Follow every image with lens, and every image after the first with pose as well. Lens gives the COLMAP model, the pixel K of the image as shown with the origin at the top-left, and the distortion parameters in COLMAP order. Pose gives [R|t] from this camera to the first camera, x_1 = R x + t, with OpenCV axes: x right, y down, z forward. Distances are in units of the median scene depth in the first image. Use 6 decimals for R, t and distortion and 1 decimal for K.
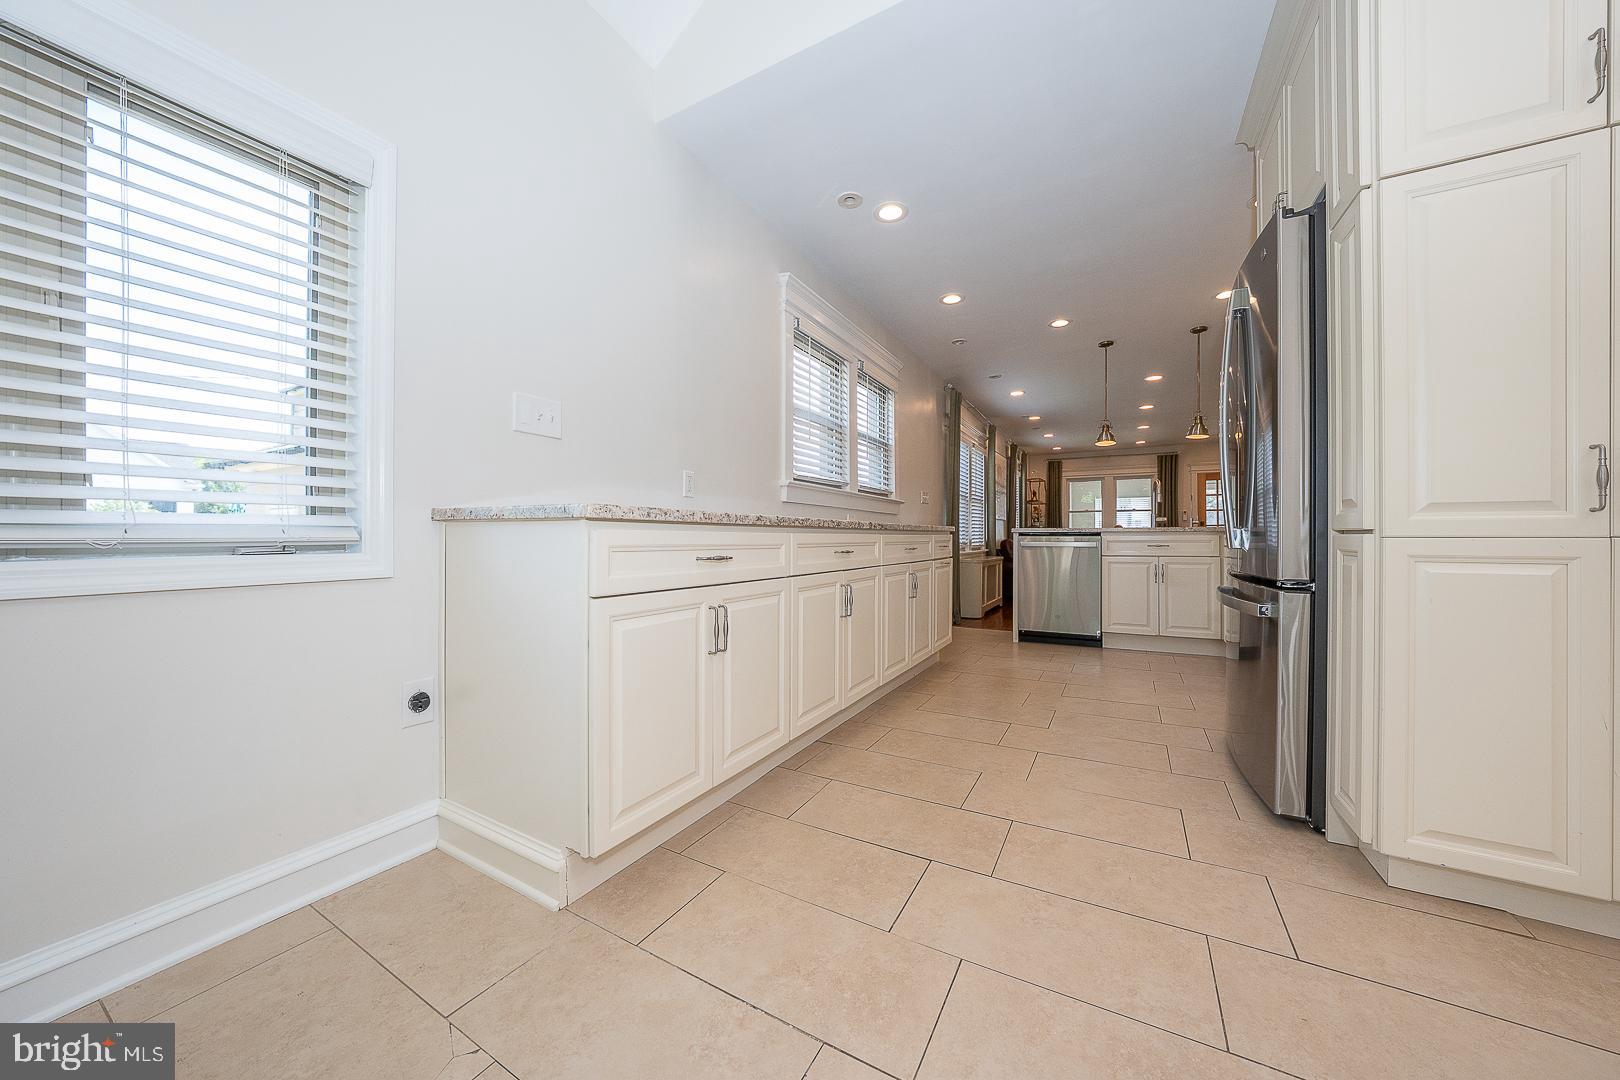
lens RADIAL K [[554.4, 0, 804.5], [0, 554.4, 537.2], [0, 0, 1]] dist [-0.024235, 0.000038]
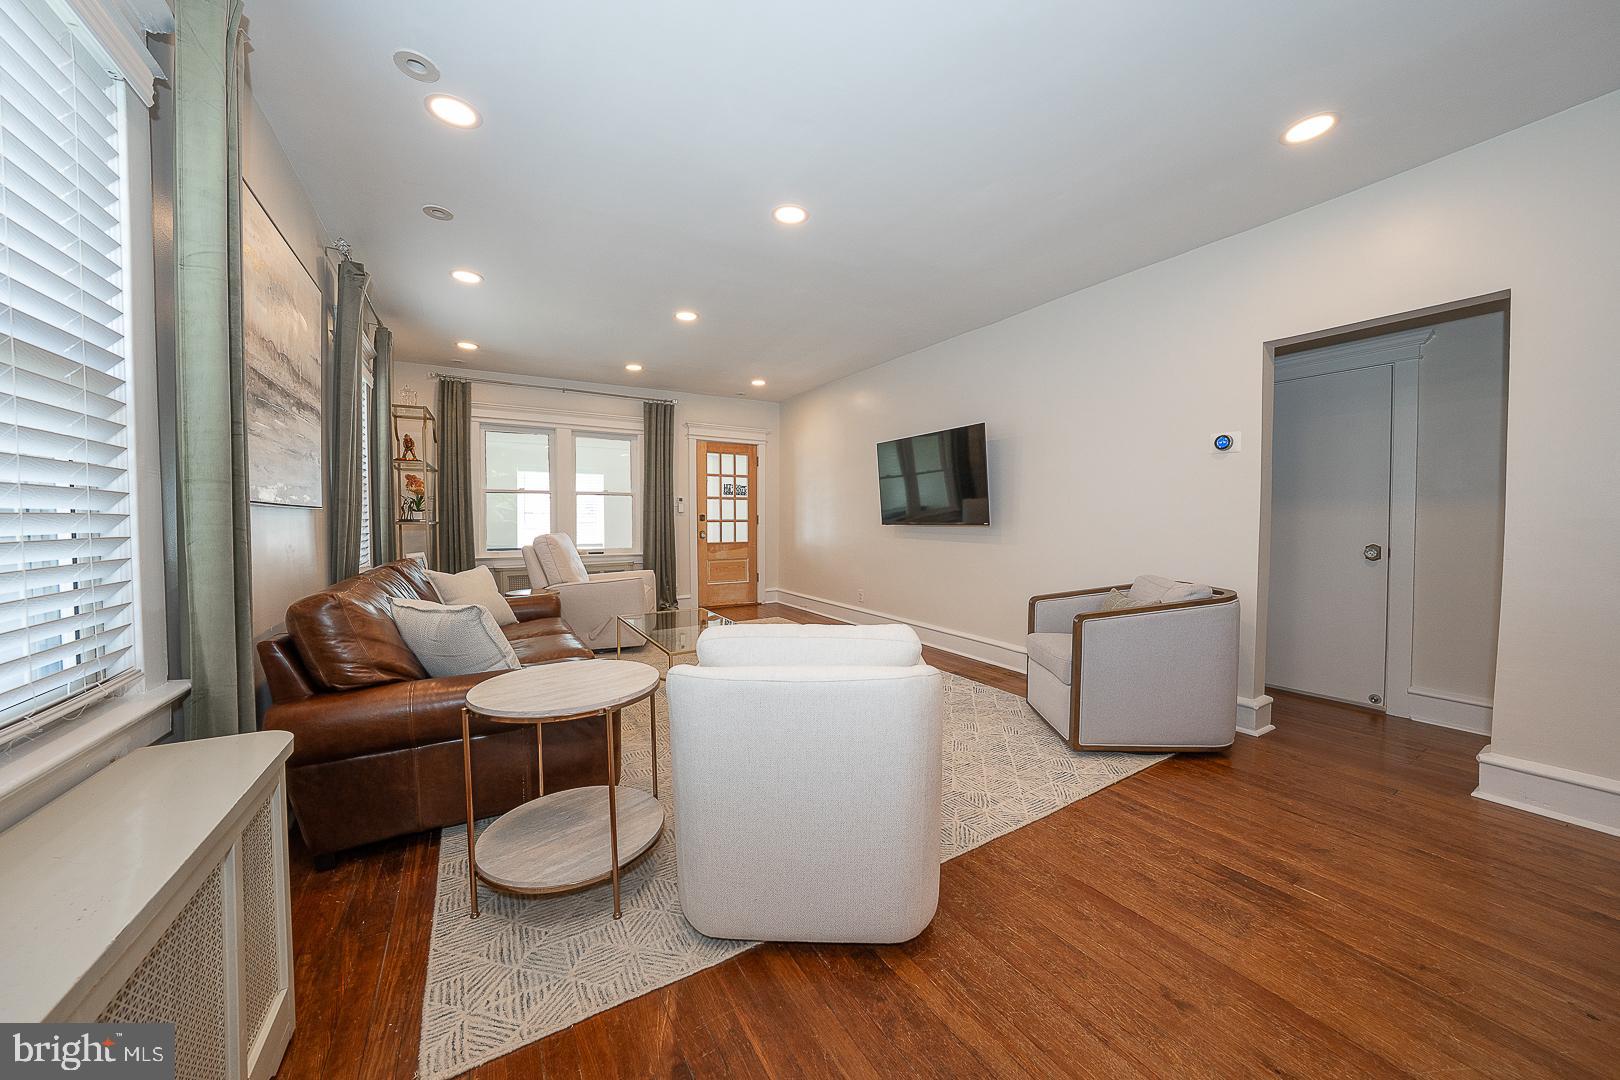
lens RADIAL K [[554.4, 0, 812.2], [0, 554.4, 539.2], [0, 0, 1]] dist [-0.024235, 0.000038]
pose [[0.485015, -0.026630, 0.874100, 0.198357], [-0.001601, 0.999508, 0.031339, -0.019453], [-0.874504, -0.016599, 0.484734, 0.526394]]
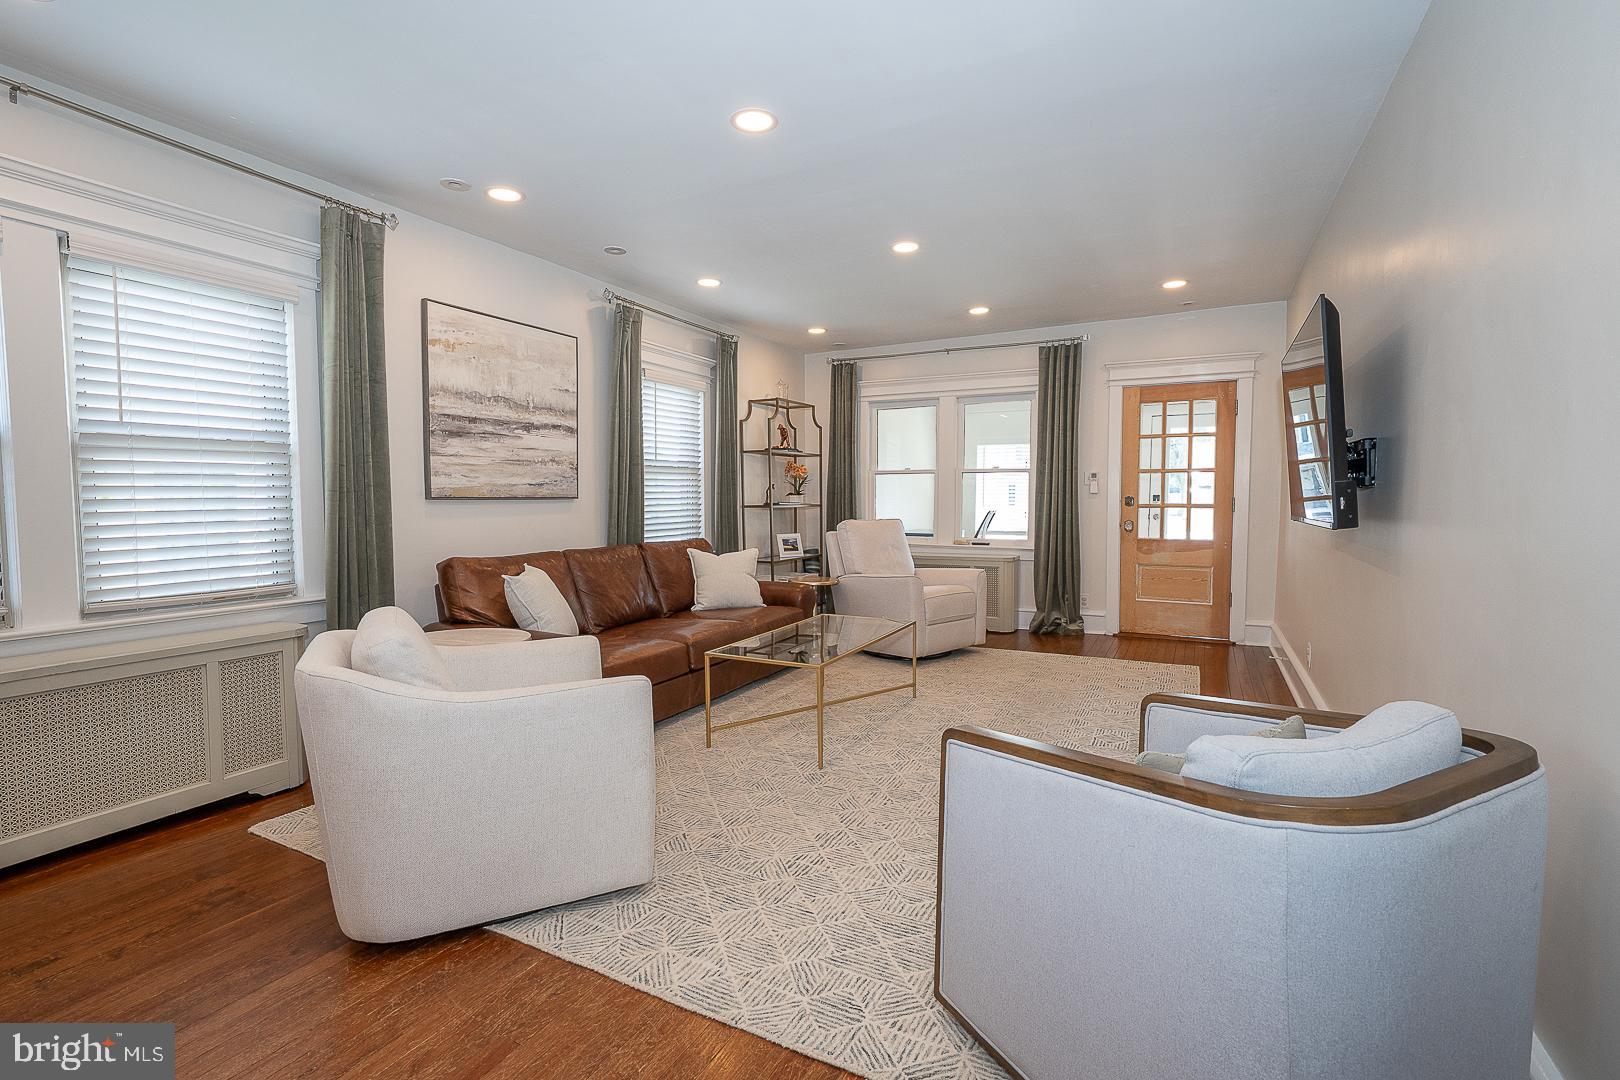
lens RADIAL K [[720.9, 0, 812.1], [0, 720.9, 531.7], [0, 0, 1]] dist [-0.008152, 0.000849]
pose [[0.999449, 0.002014, 0.033121, 0.420470], [-0.003530, 0.998945, 0.045788, -0.024913], [-0.032993, -0.045879, 0.998402, 0.400169]]
